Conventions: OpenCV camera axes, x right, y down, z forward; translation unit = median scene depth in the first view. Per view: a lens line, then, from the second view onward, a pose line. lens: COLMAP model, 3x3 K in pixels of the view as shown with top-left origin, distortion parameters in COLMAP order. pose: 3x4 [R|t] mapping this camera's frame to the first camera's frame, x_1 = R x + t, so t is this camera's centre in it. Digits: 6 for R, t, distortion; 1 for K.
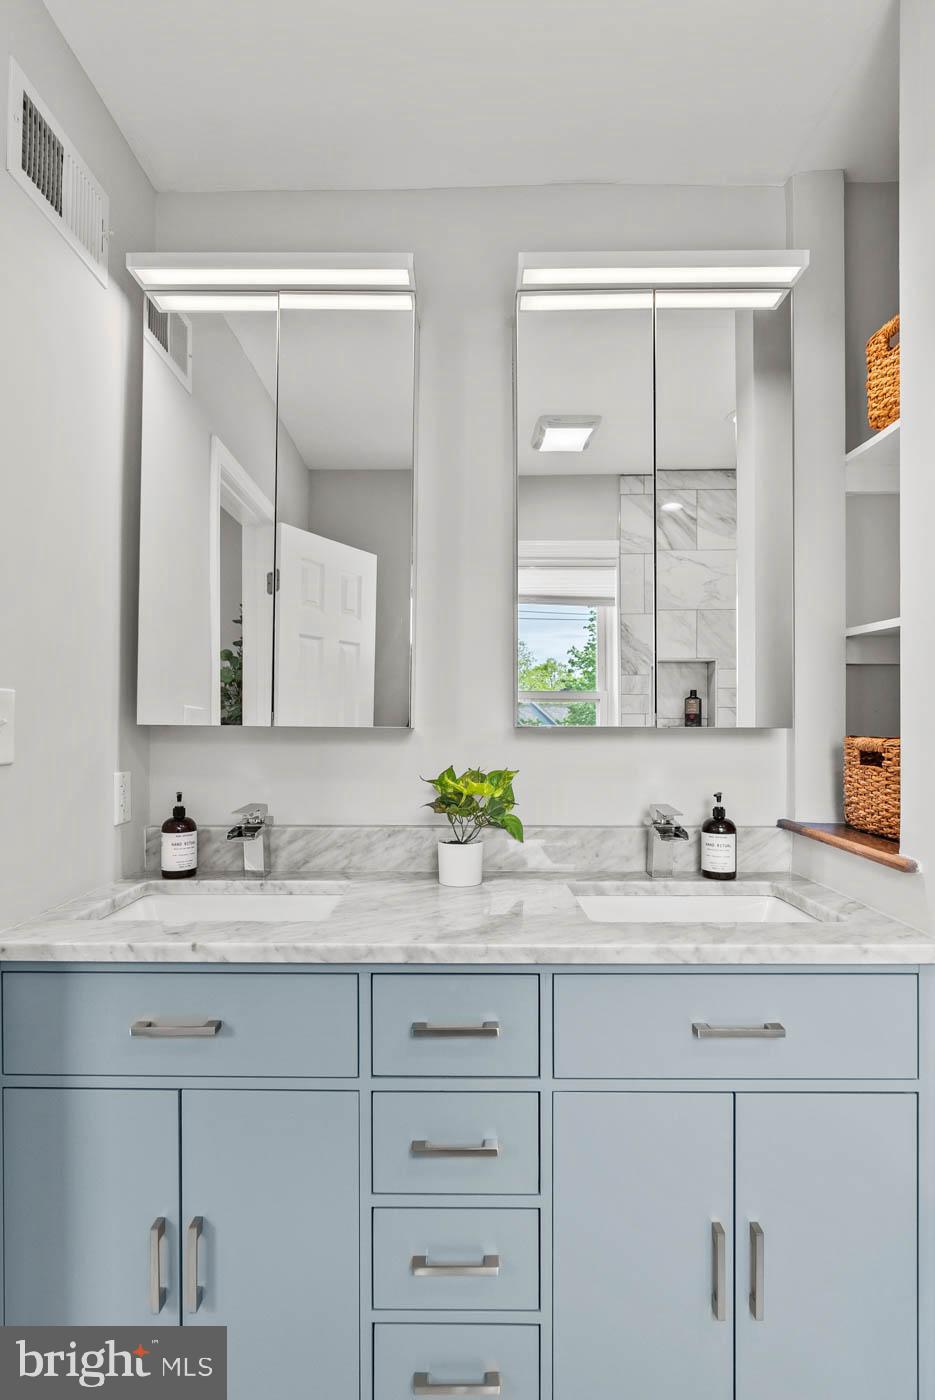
lens RADIAL K [[686.1, 0, 470.8], [0, 686.1, 727.9], [0, 0, 1]] dist [-0.004433, -0.000298]
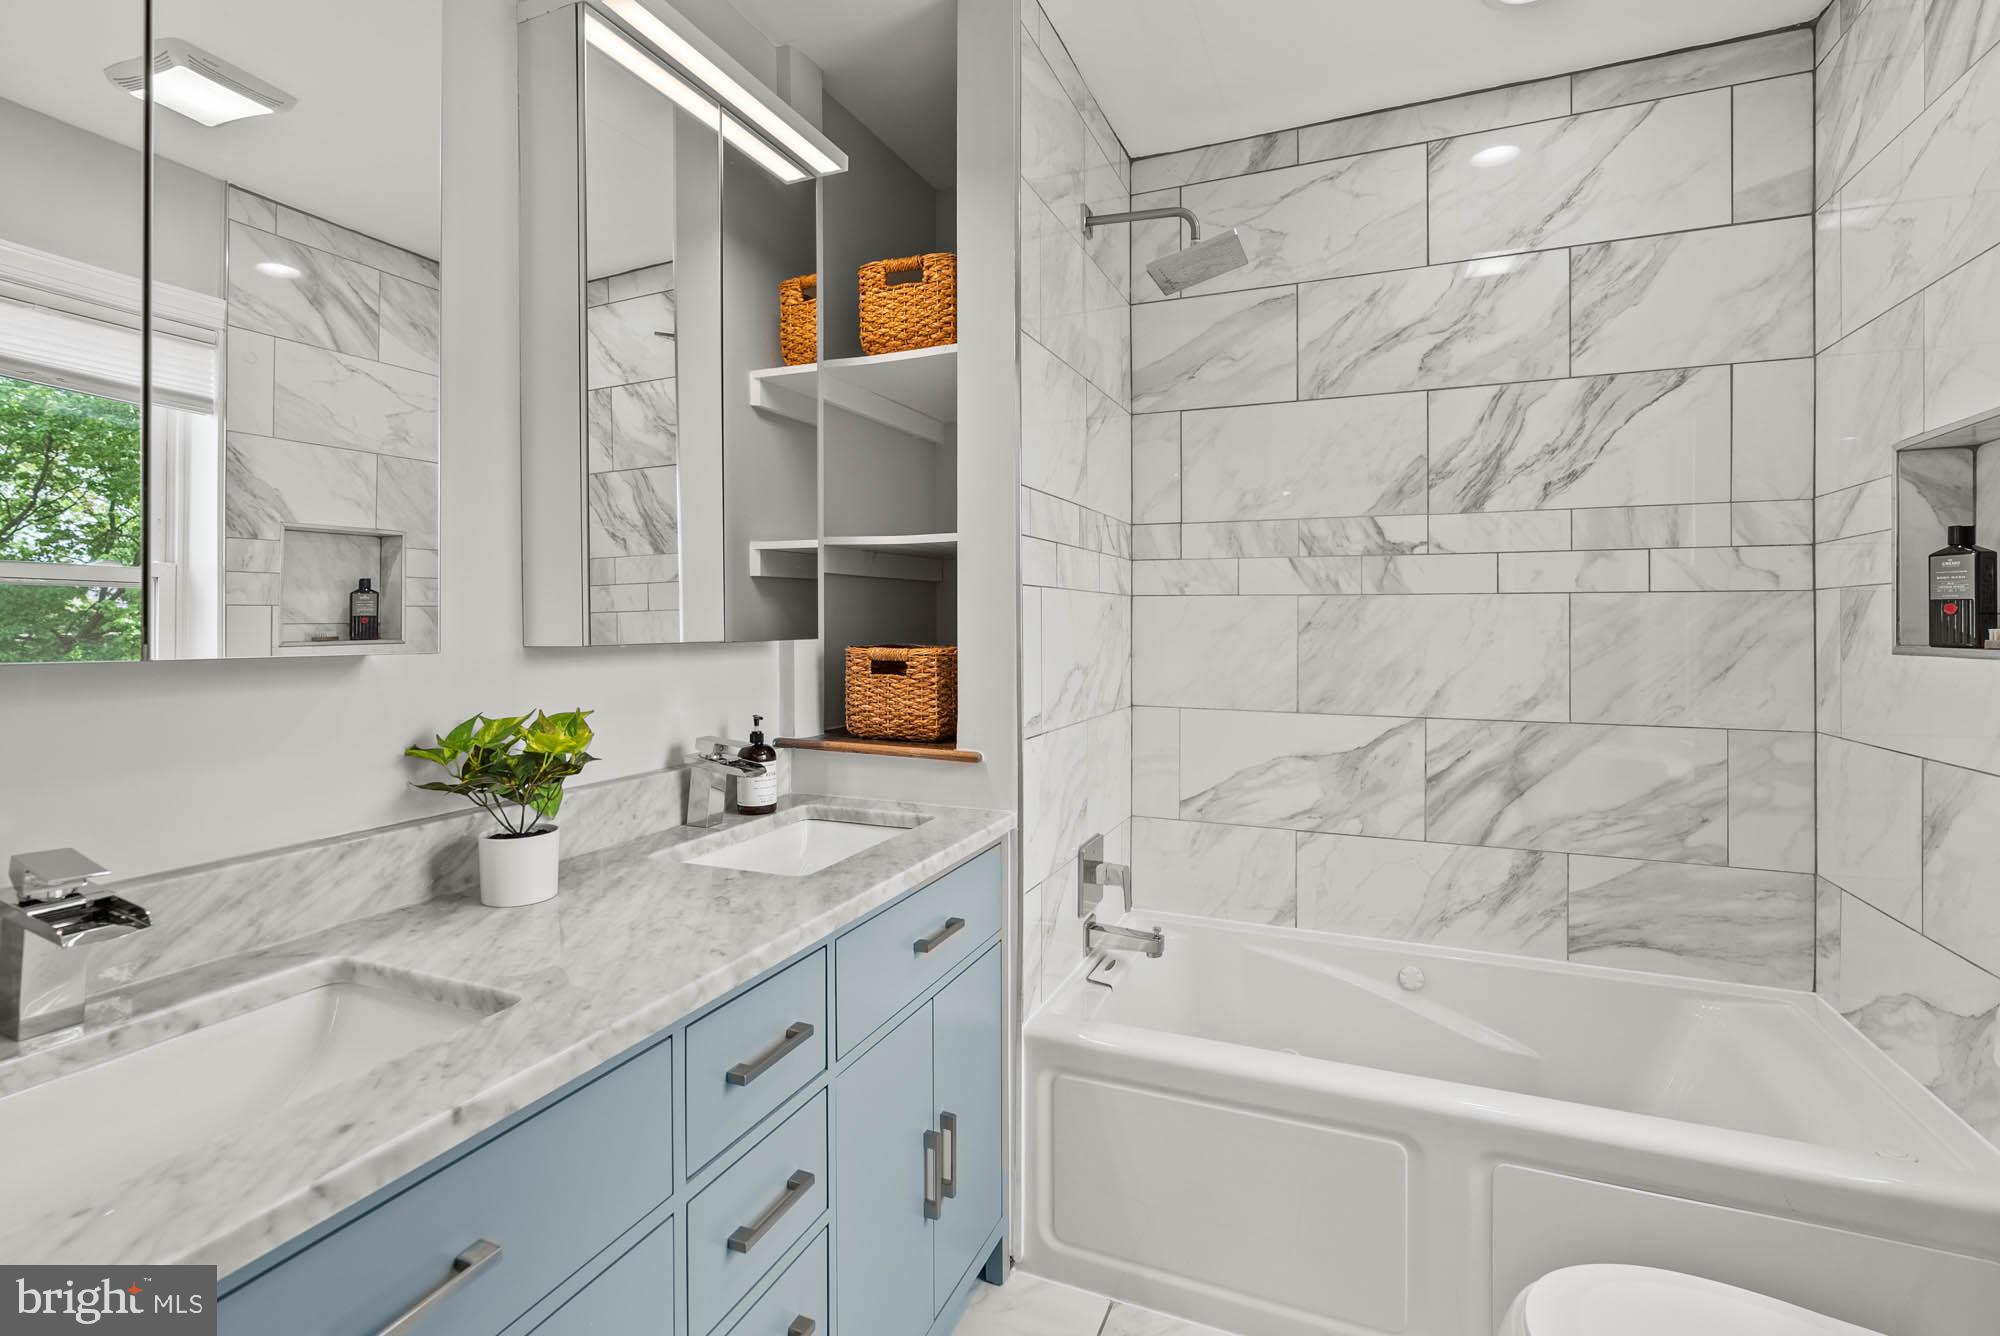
lens RADIAL K [[912.4, 0, 1005.4], [0, 912.4, 642.6], [0, 0, 1]] dist [-0.000737, 0.000280]
pose [[0.382752, -0.022599, 0.923574, -0.605343], [0.004145, 0.999733, 0.022744, -0.023219], [-0.923842, -0.004877, 0.382744, 0.276336]]
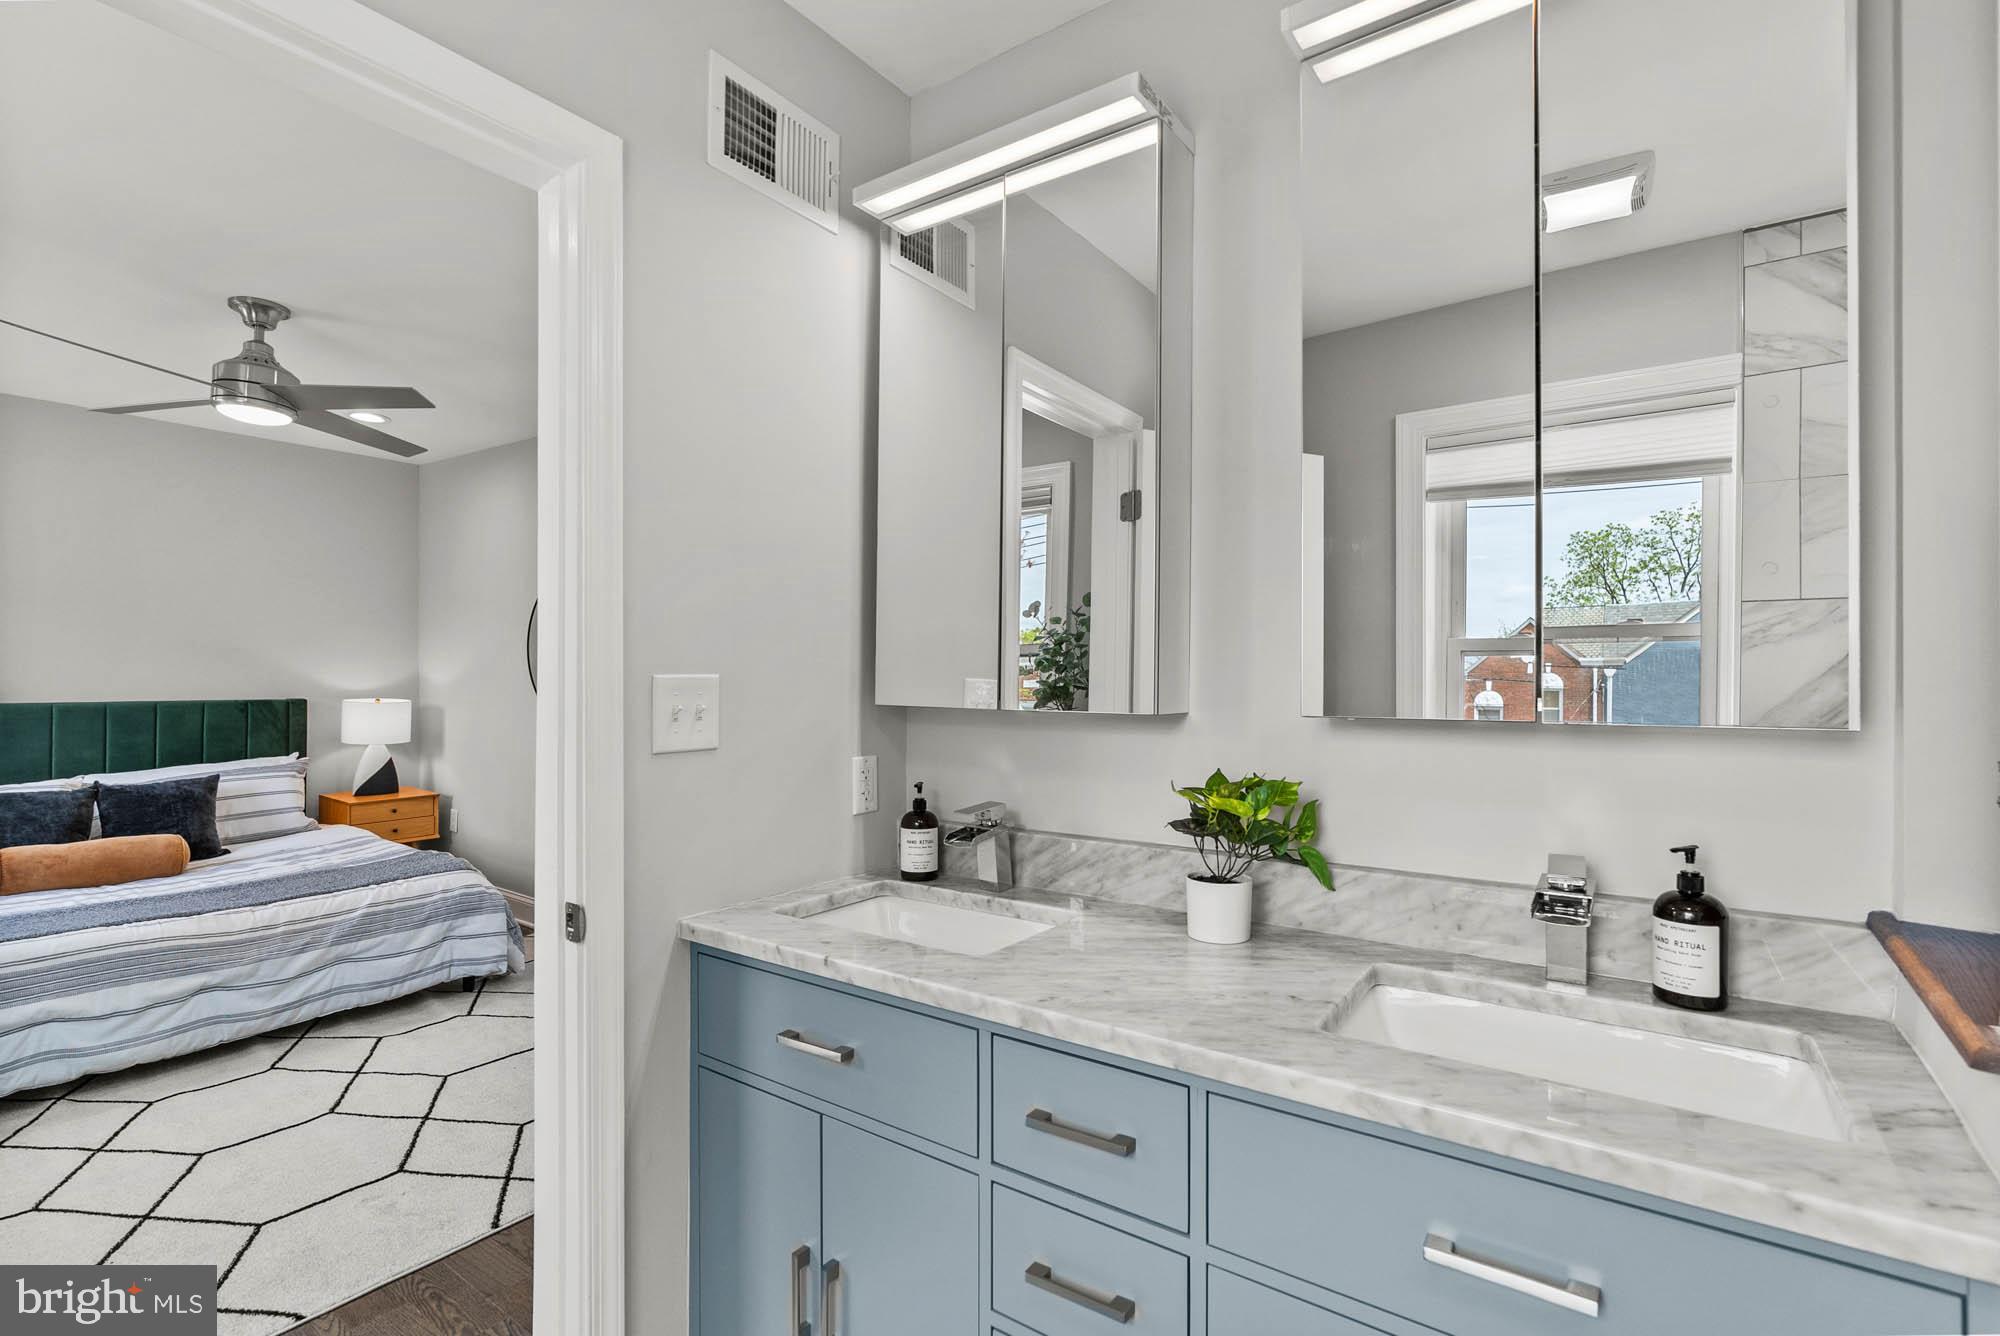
lens RADIAL K [[947.2, 0, 997.9], [0, 947.2, 677.6], [0, 0, 1]] dist [-0.002596, 0.001089]
pose [[0.812184, -0.000732, -0.583401, 0.366000], [0.000907, 1.000000, 0.000008, -0.039696], [0.583401, -0.000536, 0.812184, 0.081314]]
